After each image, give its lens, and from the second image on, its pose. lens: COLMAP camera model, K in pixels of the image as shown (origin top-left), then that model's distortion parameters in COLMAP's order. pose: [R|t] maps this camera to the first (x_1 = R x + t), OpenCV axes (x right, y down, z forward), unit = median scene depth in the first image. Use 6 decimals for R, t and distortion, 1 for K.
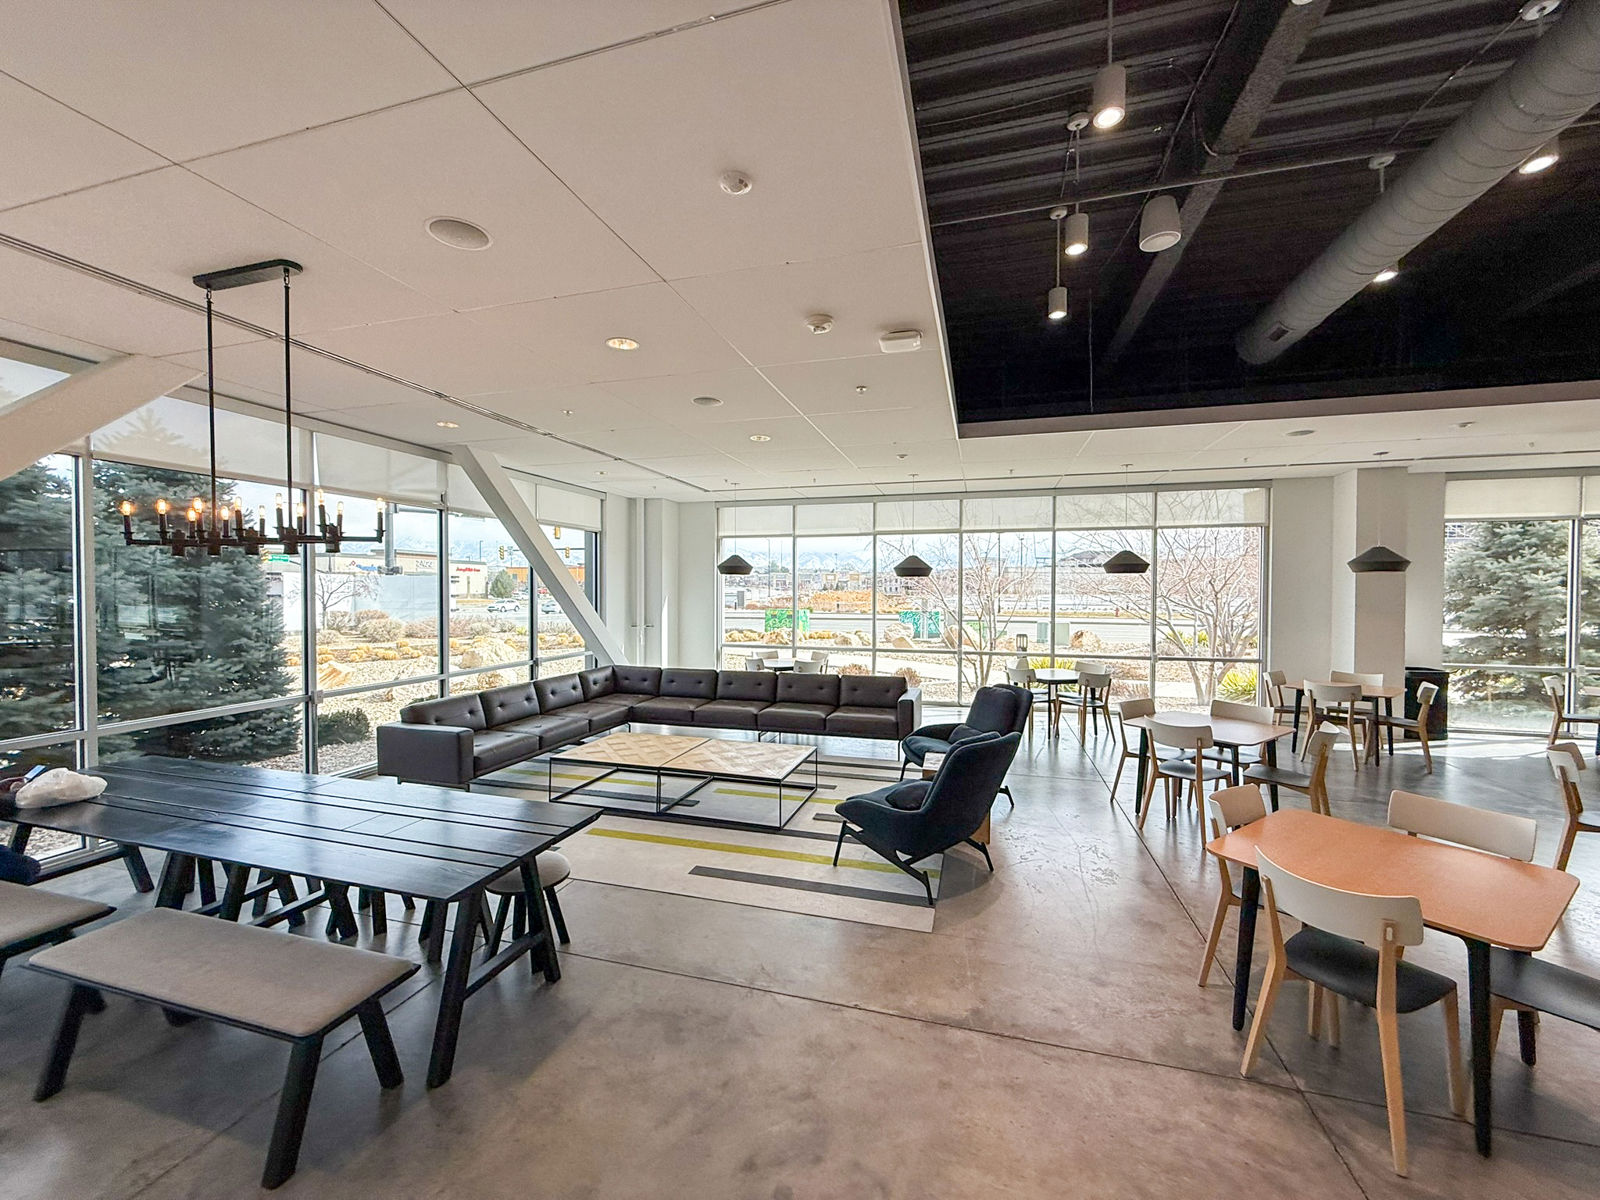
lens RADIAL K [[651.3, 0, 800.0], [0, 651.3, 600.0], [0, 0, 1]] dist [0.000524, 0.000018]
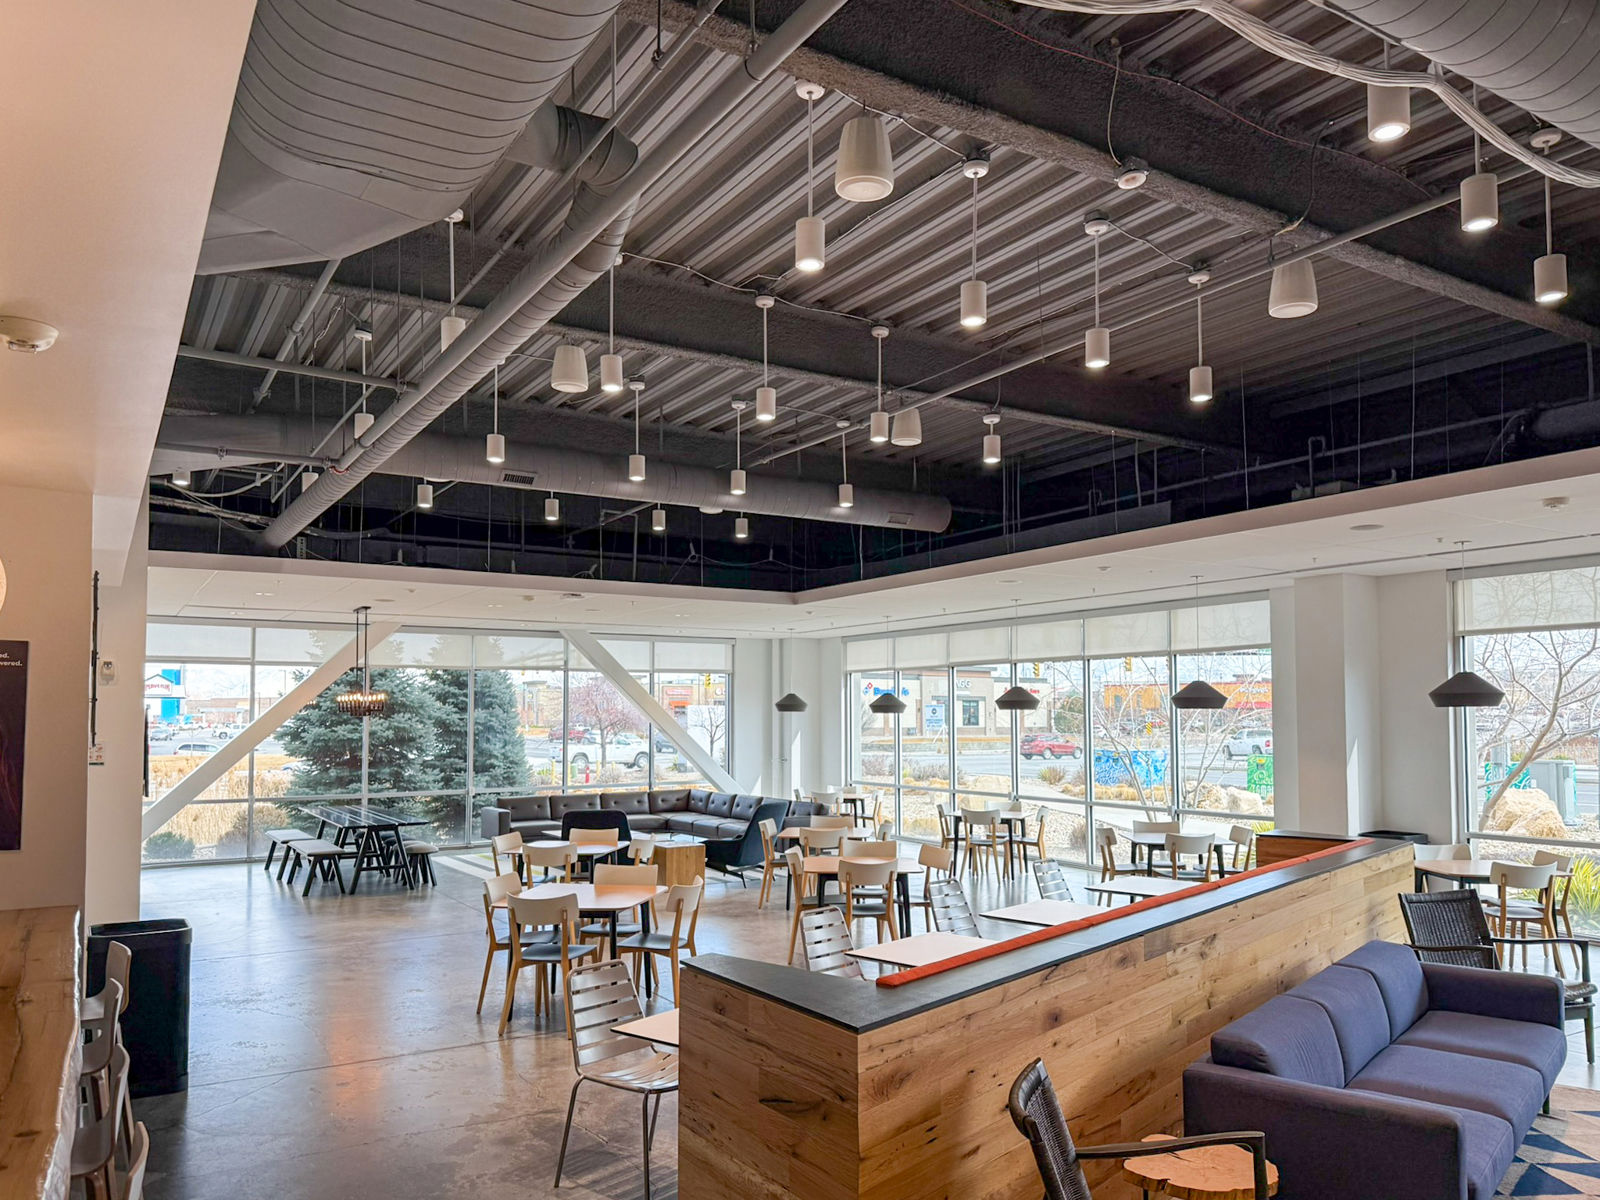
lens RADIAL K [[1137.4, 0, 800.0], [0, 1137.4, 600.0], [0, 0, 1]] dist [0.036772, -0.001724]
pose [[0.773329, -0.071861, -0.629919, 0.688241], [-0.013116, 0.991530, -0.129215, 0.013810], [0.633869, 0.108188, 0.765836, -0.293787]]
